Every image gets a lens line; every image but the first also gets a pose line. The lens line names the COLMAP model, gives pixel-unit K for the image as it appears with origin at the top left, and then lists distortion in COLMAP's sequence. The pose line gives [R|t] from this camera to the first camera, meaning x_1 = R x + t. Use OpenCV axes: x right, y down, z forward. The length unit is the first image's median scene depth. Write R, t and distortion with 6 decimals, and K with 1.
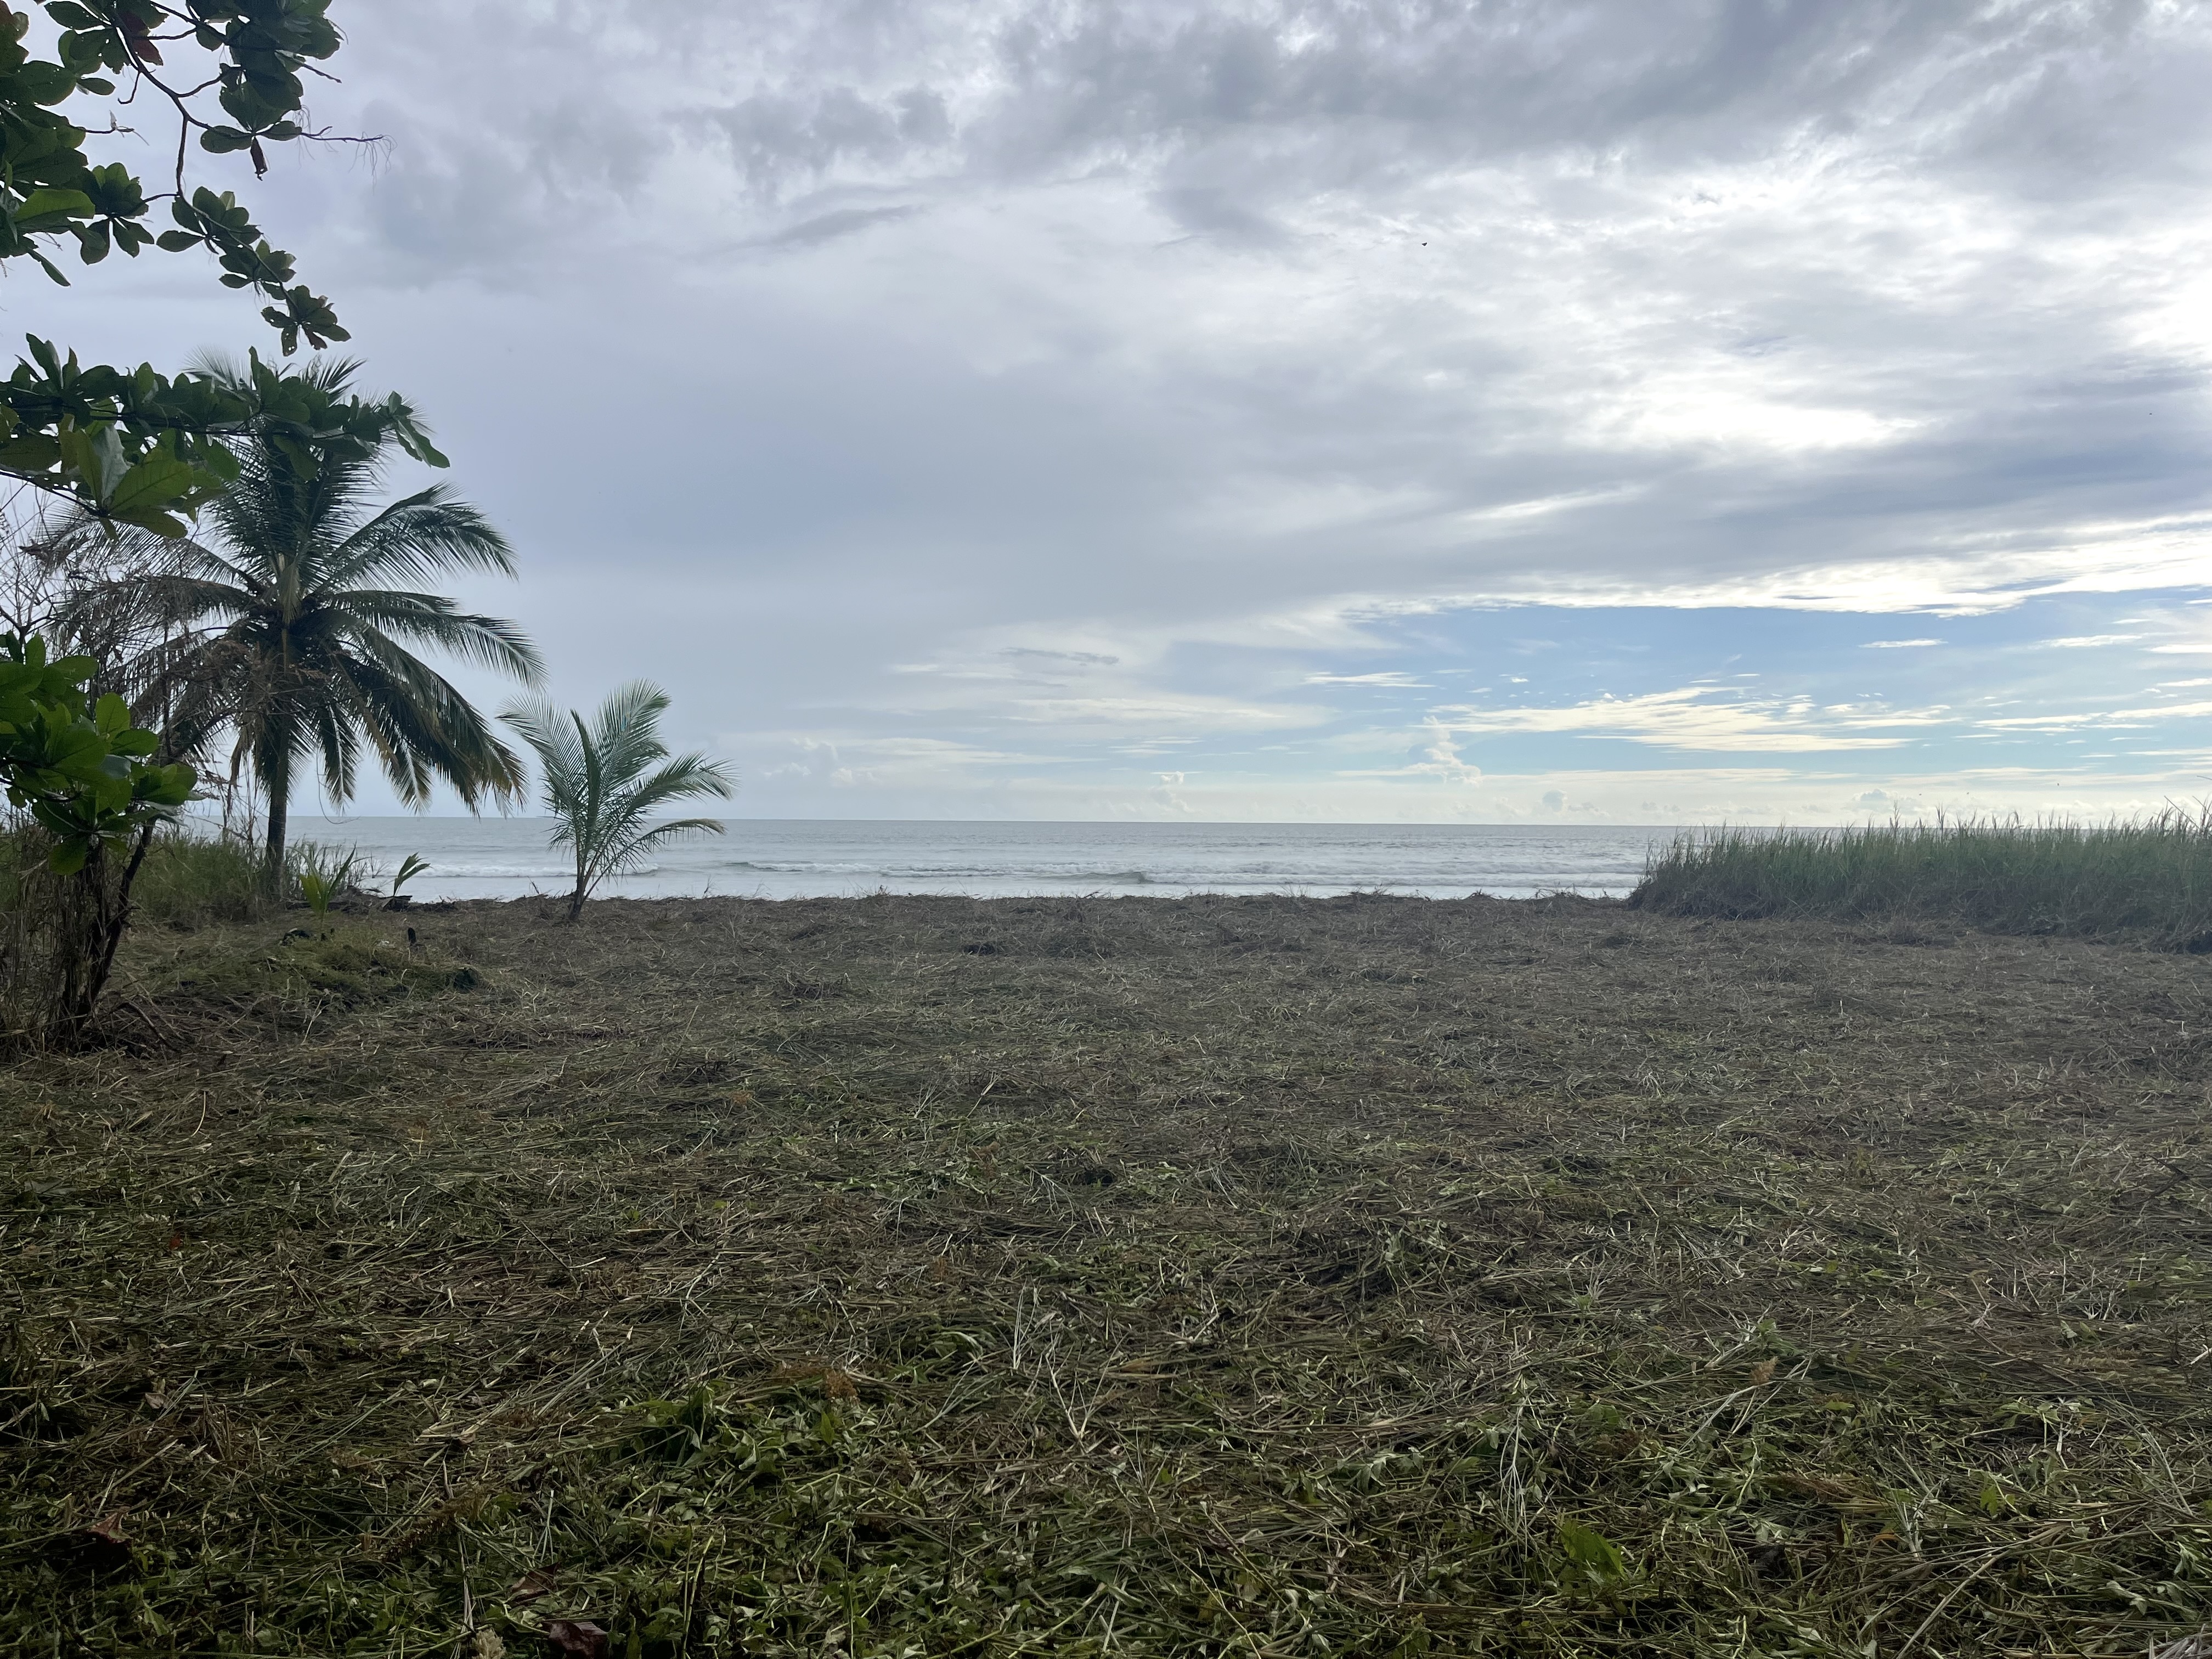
lens RADIAL K [[1694.6, 0, 1105.7], [0, 1694.6, 820.0], [0, 0, 1]] dist [0.065582, -0.096238]
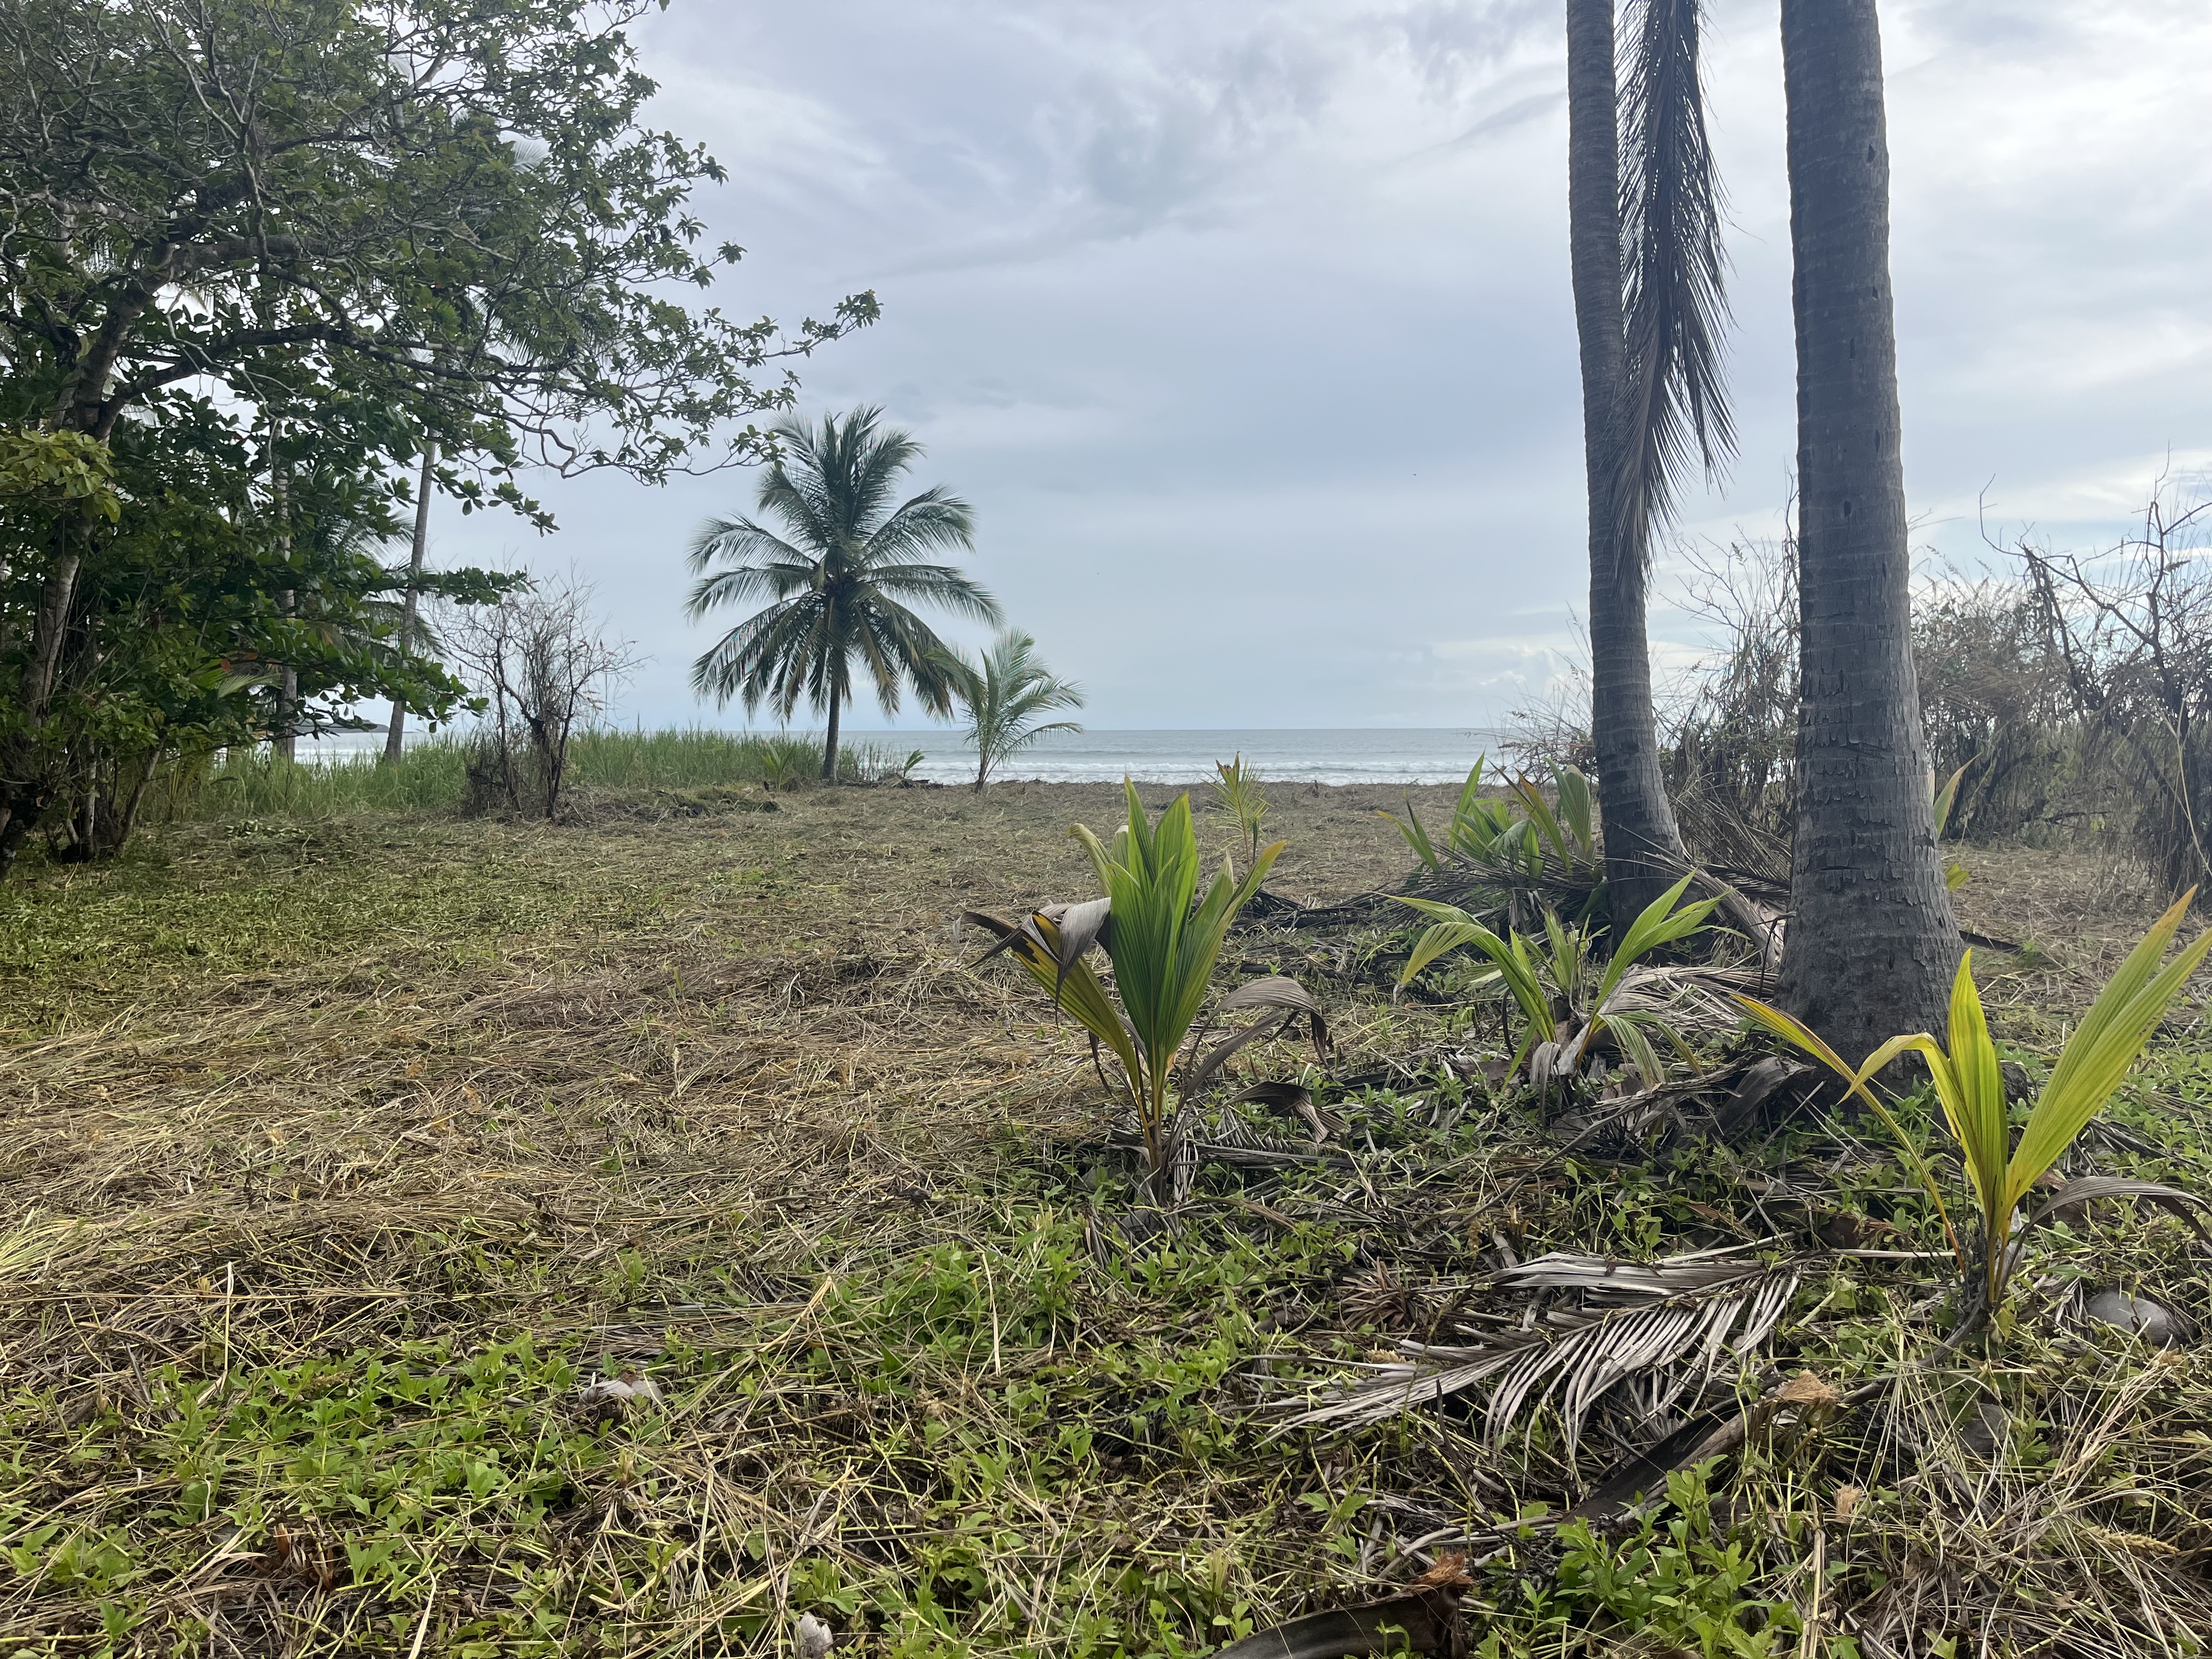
lens RADIAL K [[1694.6, 0, 1101.4], [0, 1694.6, 828.9], [0, 0, 1]] dist [0.065582, -0.096238]
pose [[0.919207, 0.002399, -0.393768, 0.269230], [0.020170, 0.998382, 0.053167, 0.009580], [0.393258, -0.056814, 0.917671, -0.215987]]
